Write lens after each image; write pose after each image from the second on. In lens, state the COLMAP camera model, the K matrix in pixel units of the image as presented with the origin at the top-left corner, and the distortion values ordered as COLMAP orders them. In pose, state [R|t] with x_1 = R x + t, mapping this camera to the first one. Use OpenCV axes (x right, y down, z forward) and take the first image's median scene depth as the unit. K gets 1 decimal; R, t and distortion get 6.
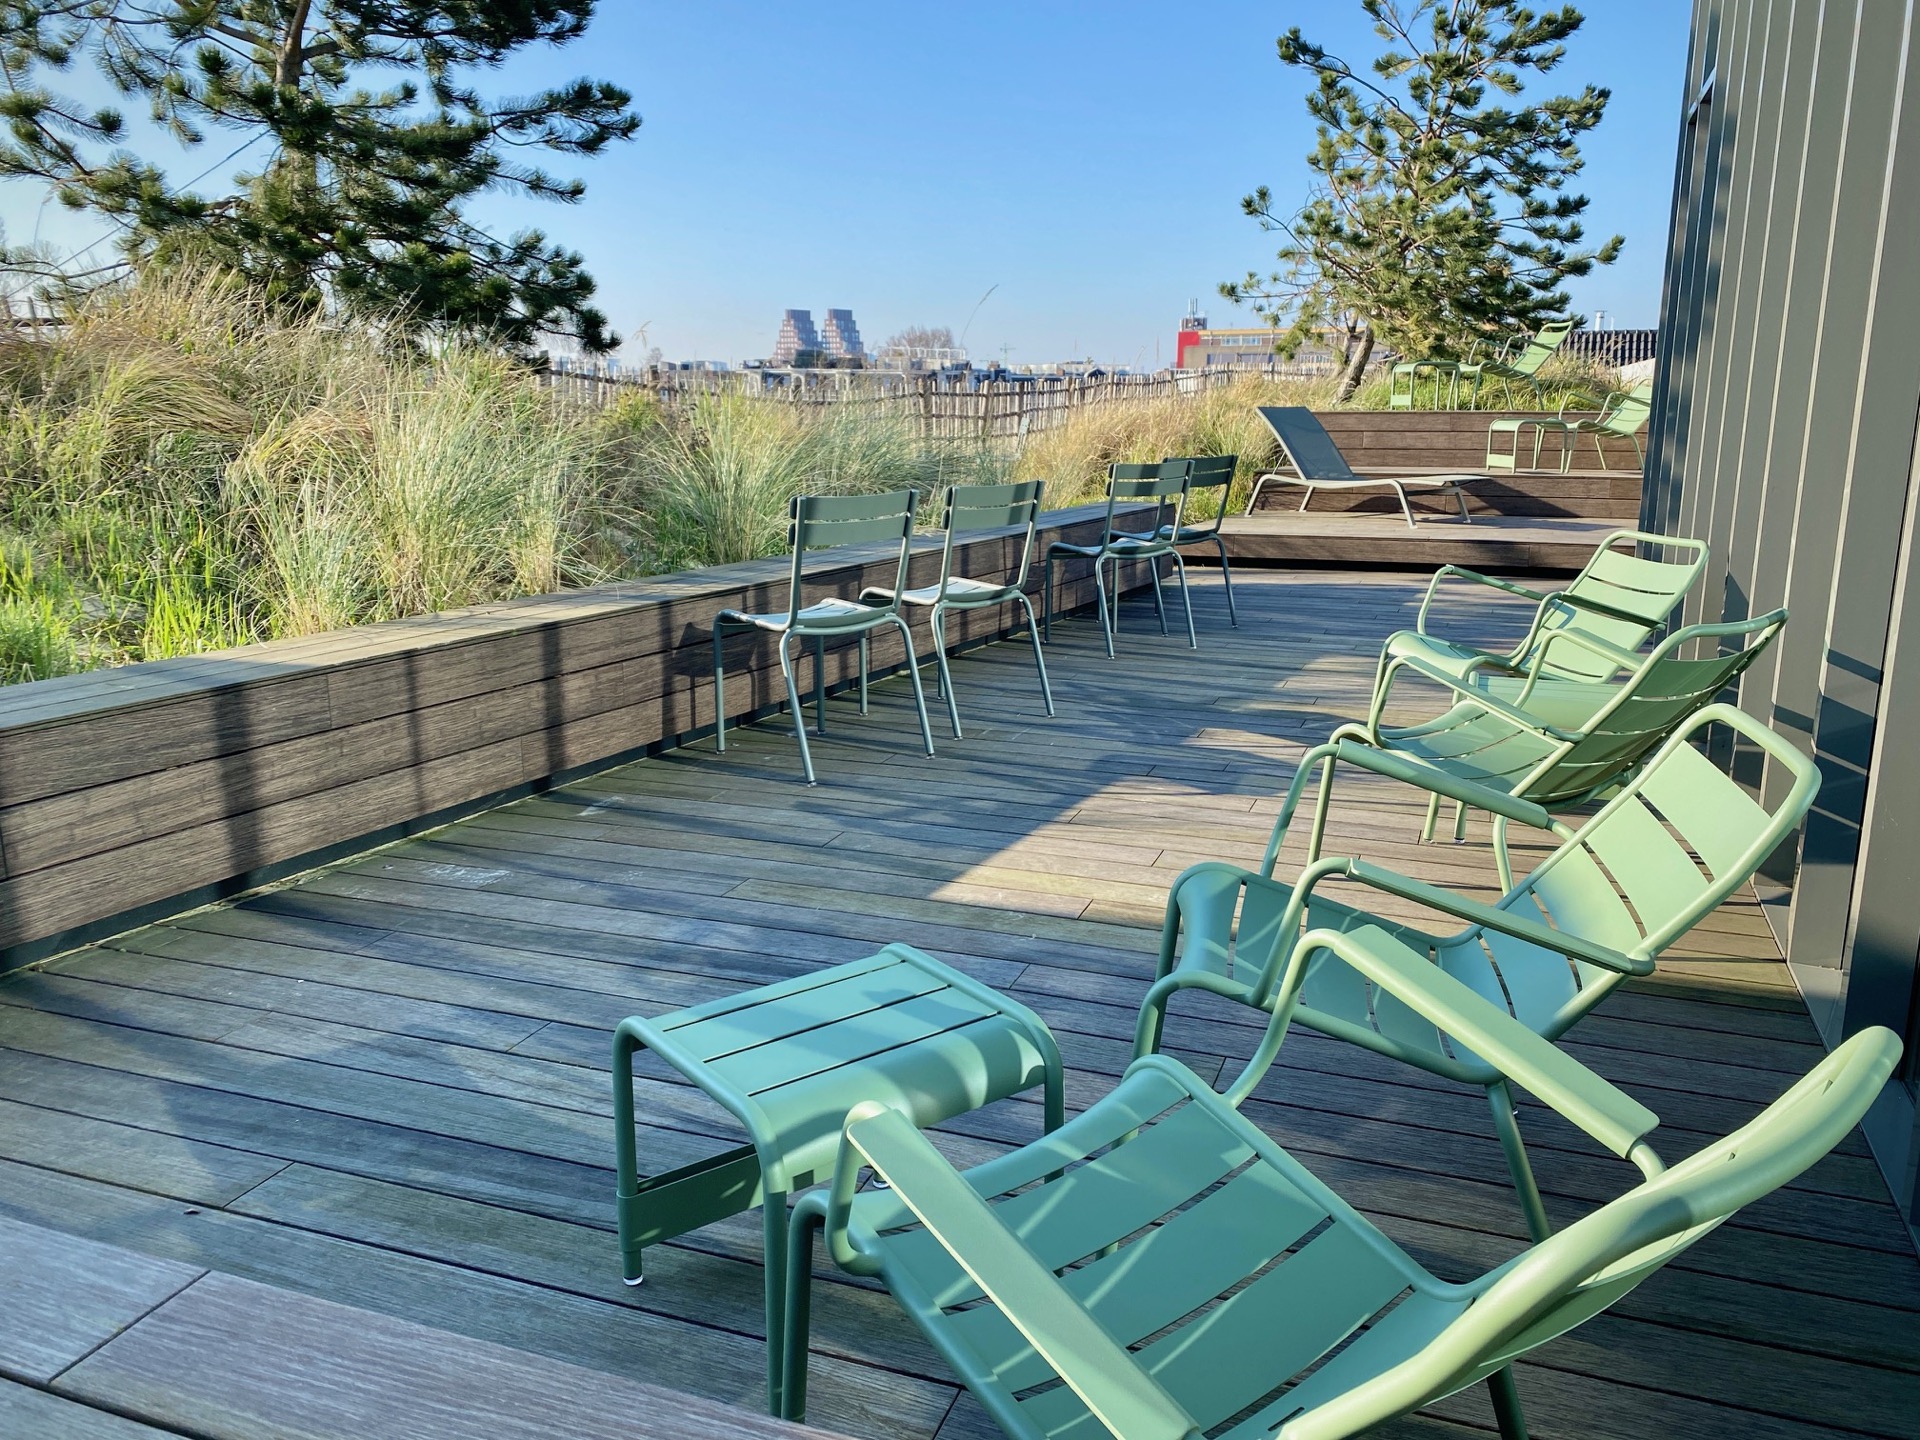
lens RADIAL K [[1451.4, 0, 958.8], [0, 1451.4, 727.2], [0, 0, 1]] dist [0.010075, -0.020471]
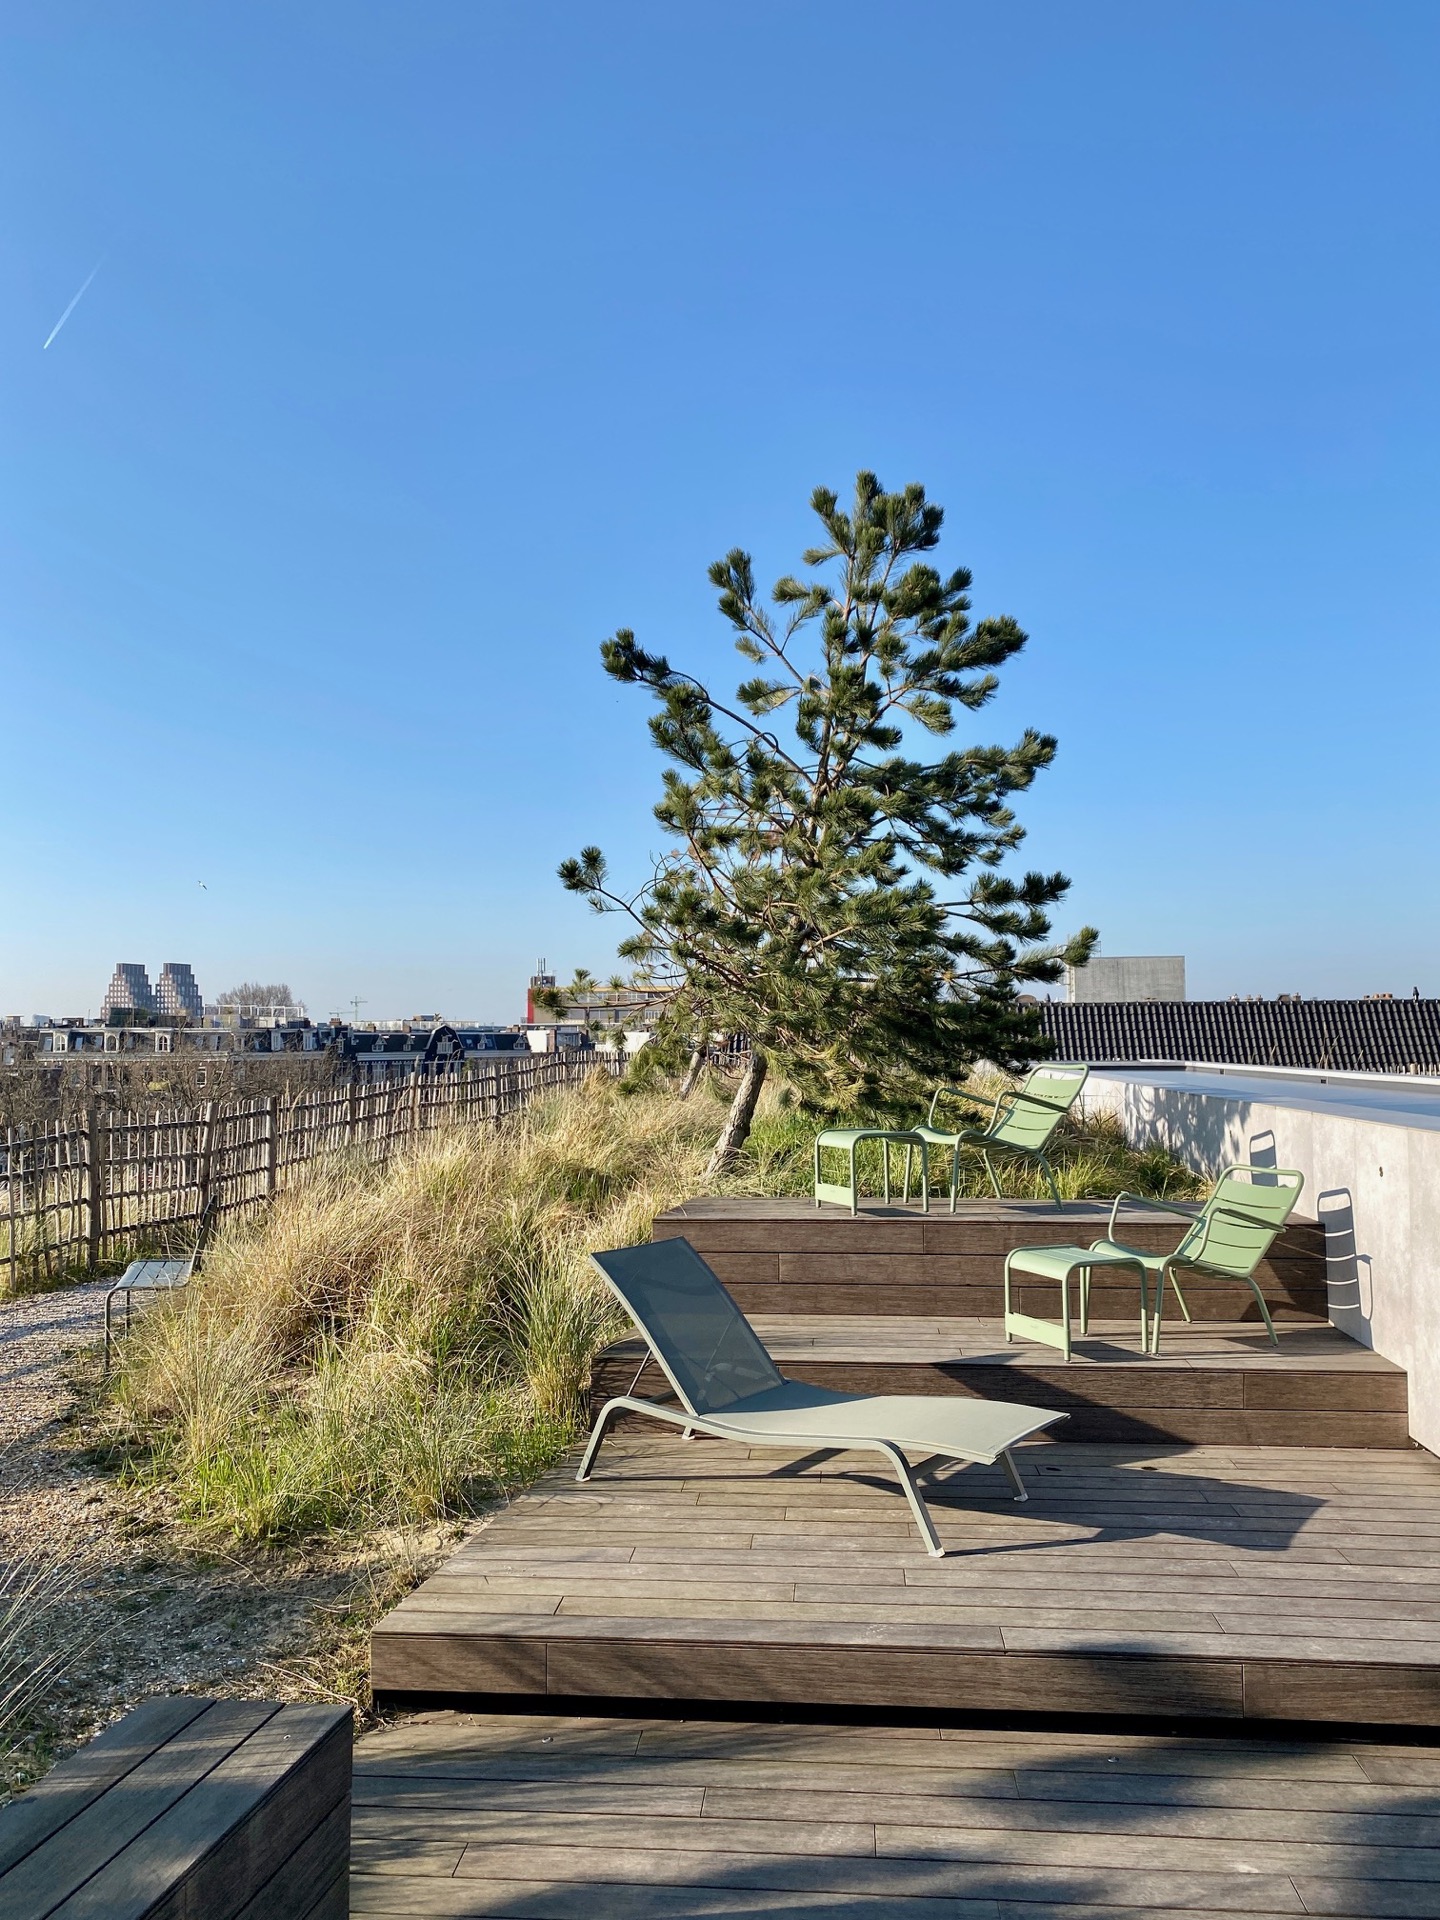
lens RADIAL K [[1451.4, 0, 723.6], [0, 1451.4, 960.3], [0, 0, 1]] dist [0.010075, -0.020471]
pose [[0.961525, 0.010810, 0.274506, 0.088908], [0.066422, 0.960431, -0.270481, -0.143911], [-0.266568, 0.278308, 0.922760, 0.398323]]
